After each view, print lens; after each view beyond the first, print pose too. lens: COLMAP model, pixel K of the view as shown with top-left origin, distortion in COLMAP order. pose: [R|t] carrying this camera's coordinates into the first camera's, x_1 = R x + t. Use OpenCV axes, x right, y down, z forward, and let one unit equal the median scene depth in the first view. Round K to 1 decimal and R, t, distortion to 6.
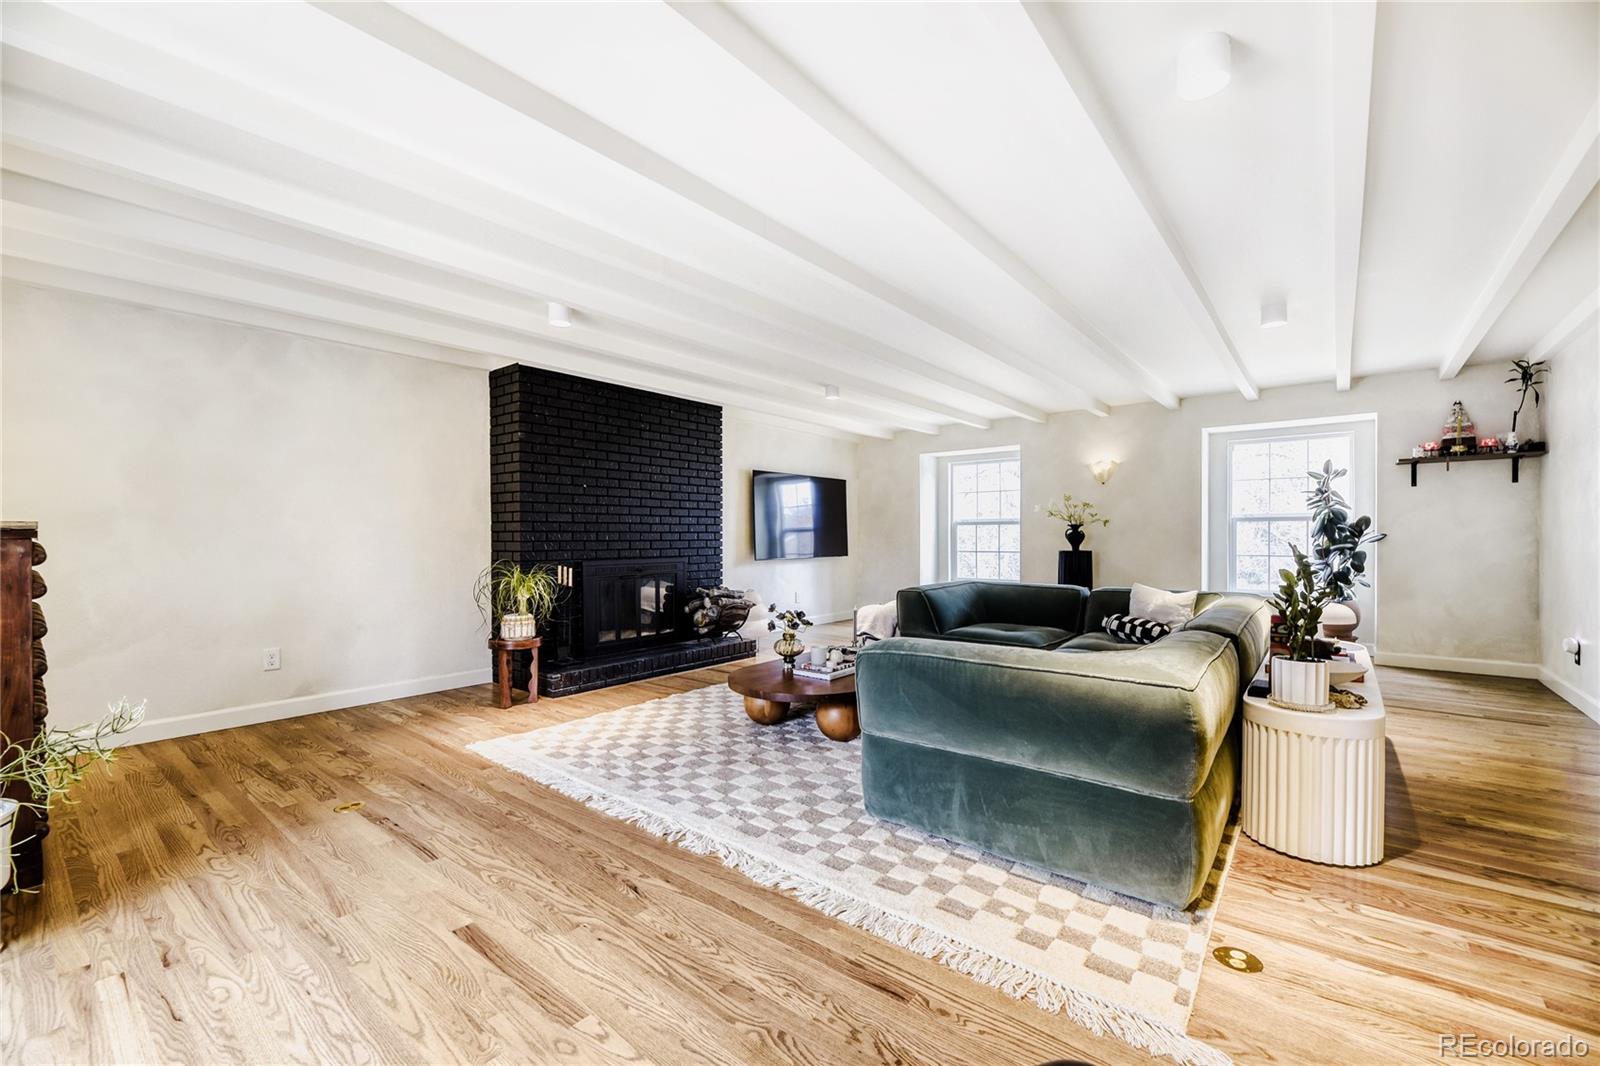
lens RADIAL K [[678.3, 0, 800.0], [0, 678.3, 533.0], [0, 0, 1]] dist [-0.000994, -0.000265]
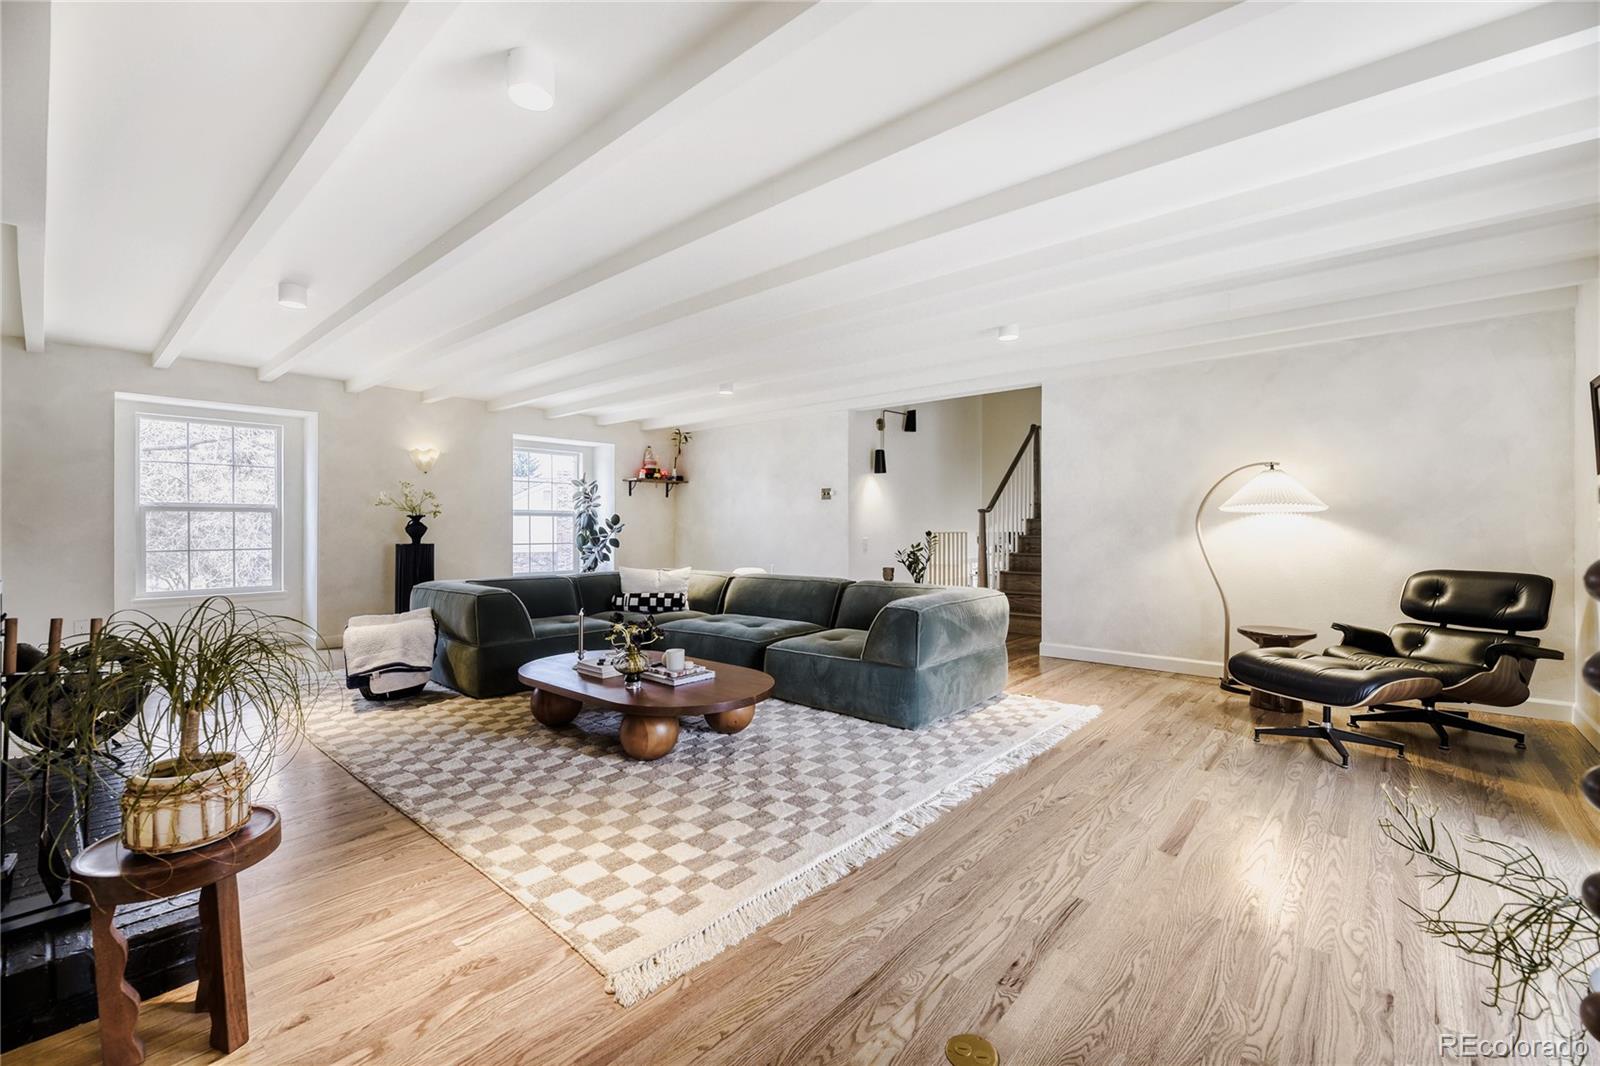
lens RADIAL K [[656.9, 0, 798.7], [0, 656.9, 537.6], [0, 0, 1]] dist [0.000541, 0.000095]
pose [[0.040172, -0.014492, 0.999088, -0.895433], [-0.004839, 0.999880, 0.014698, 0.003093], [-0.999181, -0.005425, 0.040098, 0.856681]]
